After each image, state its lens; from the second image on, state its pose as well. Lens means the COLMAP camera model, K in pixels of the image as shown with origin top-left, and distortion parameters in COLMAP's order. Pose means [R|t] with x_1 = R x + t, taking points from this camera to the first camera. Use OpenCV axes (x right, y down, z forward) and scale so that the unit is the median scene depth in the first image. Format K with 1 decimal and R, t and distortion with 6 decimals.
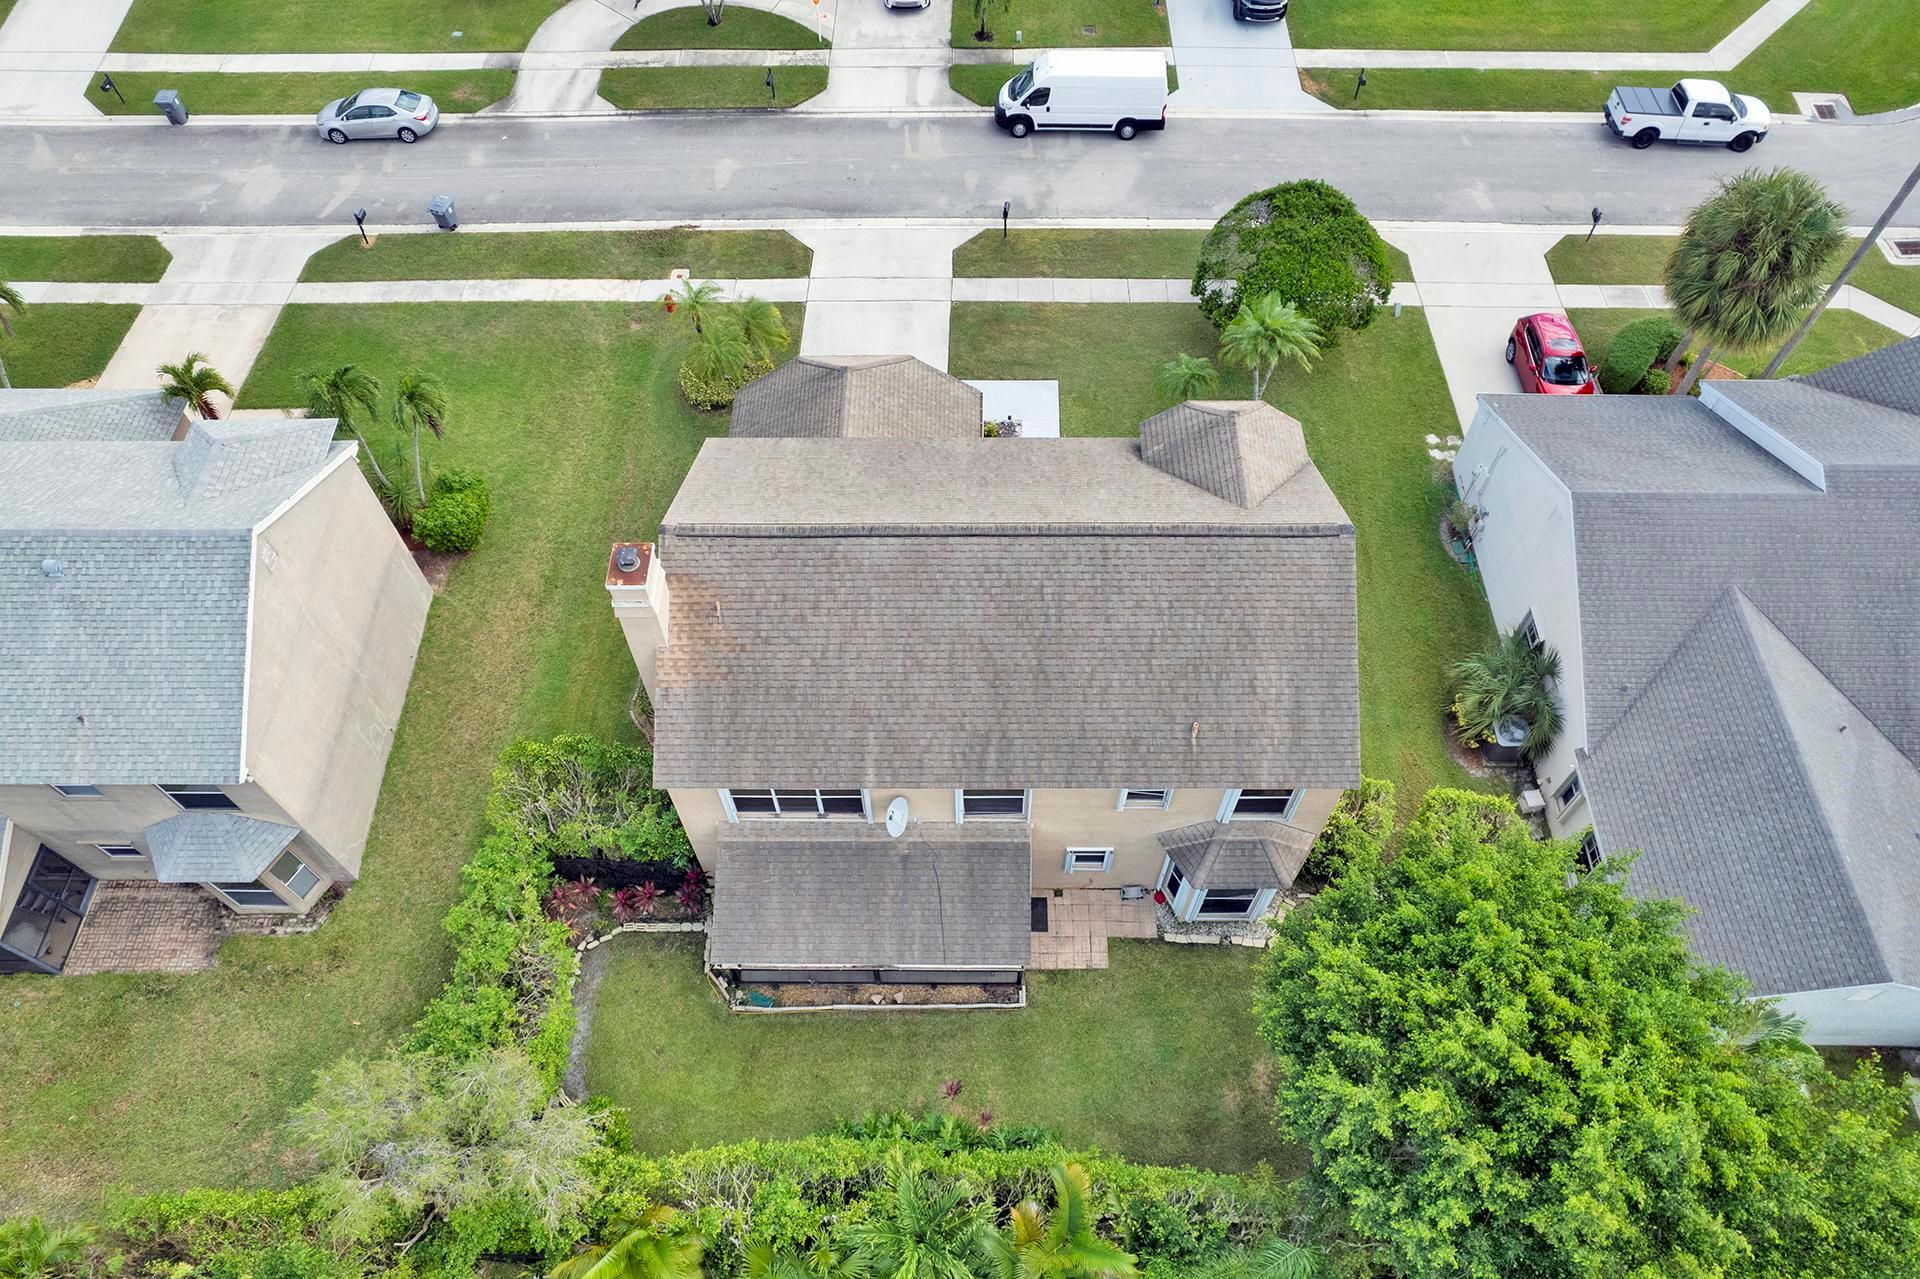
lens RADIAL K [[1214.2, 0, 960.0], [0, 1214.2, 639.5], [0, 0, 1]] dist [-0.006934, -0.001713]
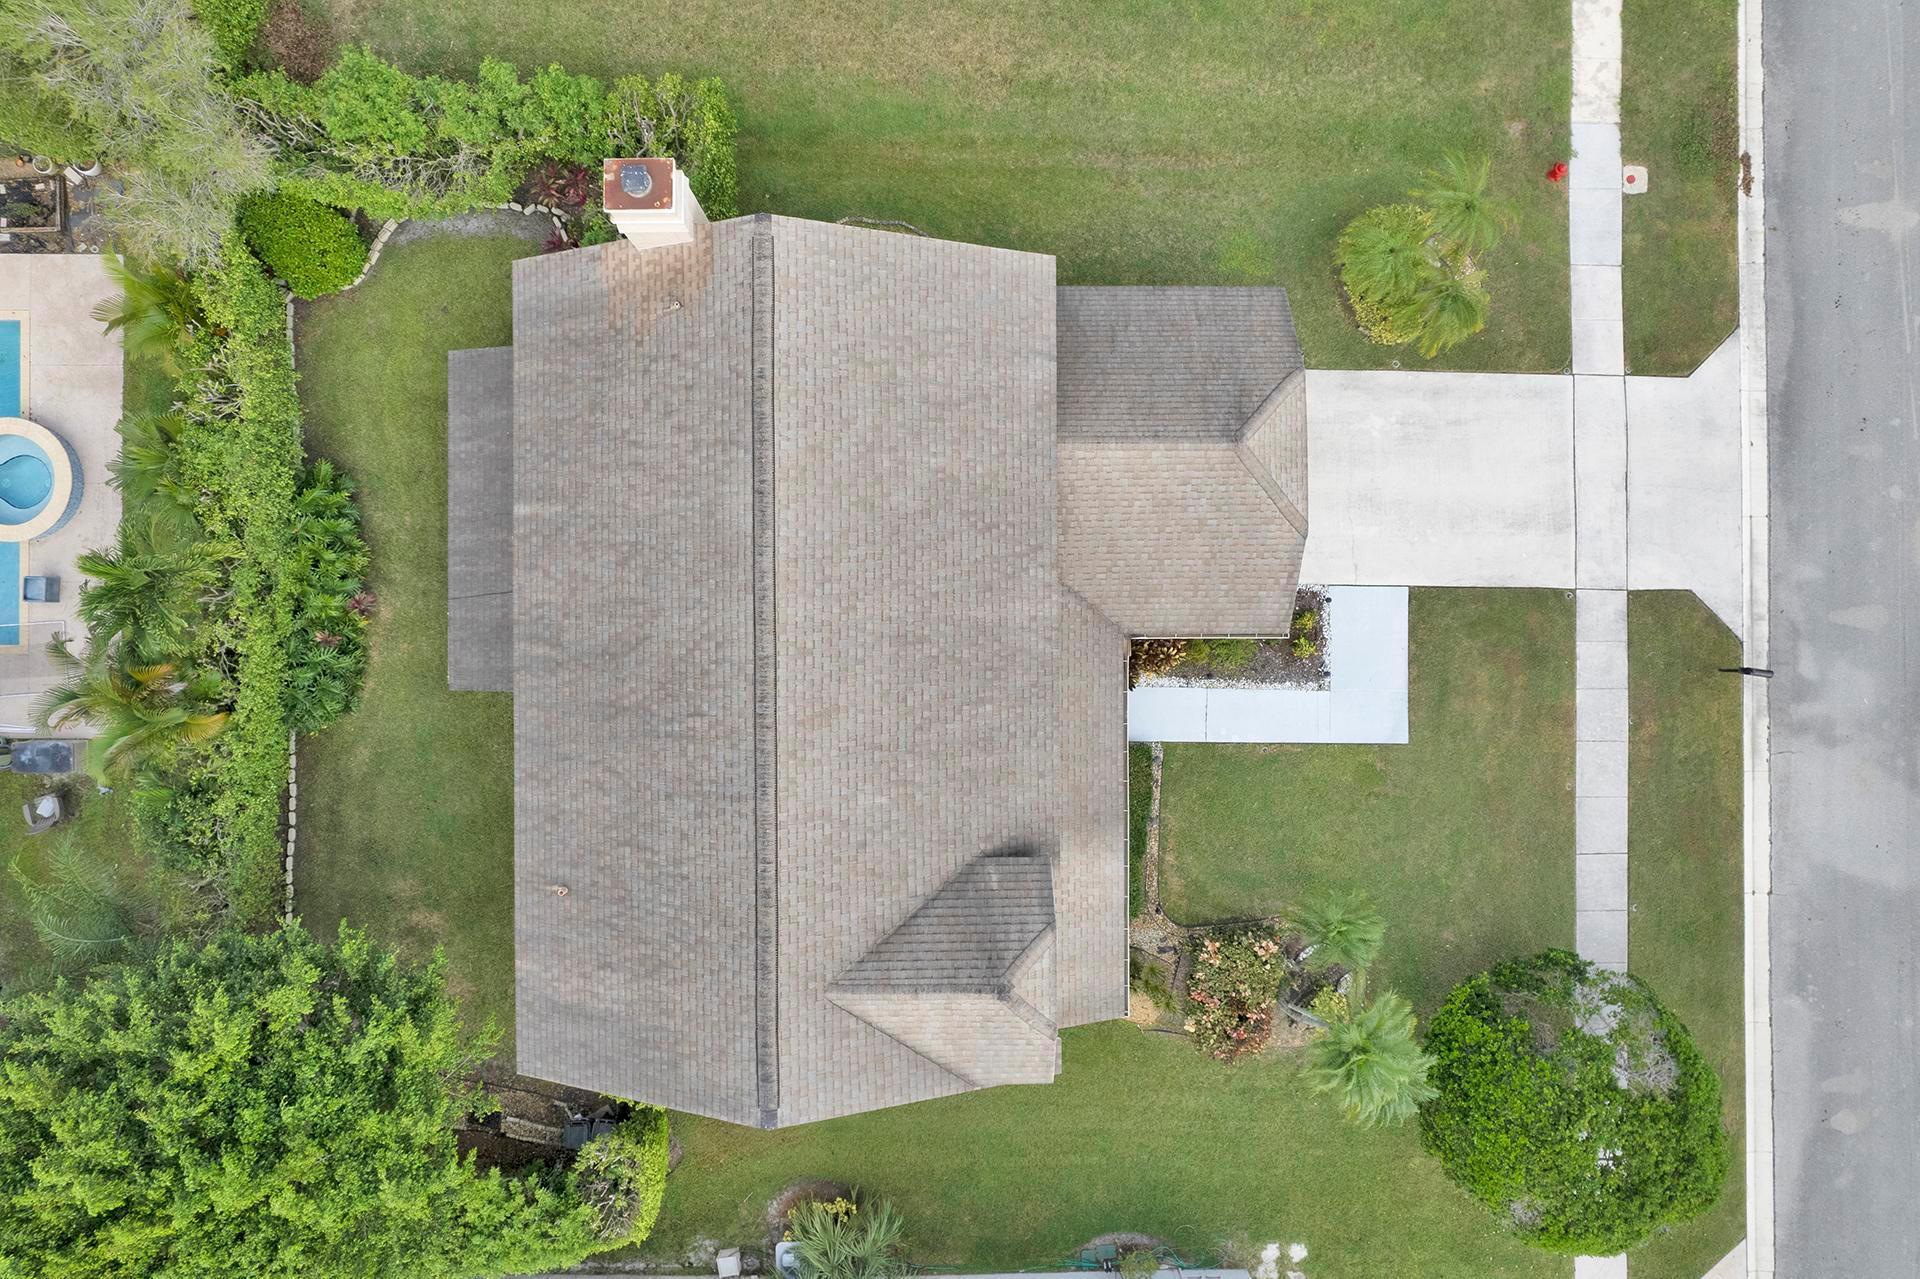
lens RADIAL K [[1214.2, 0, 960.0], [0, 1214.2, 639.5], [0, 0, 1]] dist [-0.006934, -0.001713]
pose [[0.019851, 0.999792, 0.004594, 0.011275], [-0.845919, 0.014347, 0.533118, -0.377841], [0.532941, -0.014469, 0.846029, 0.269131]]
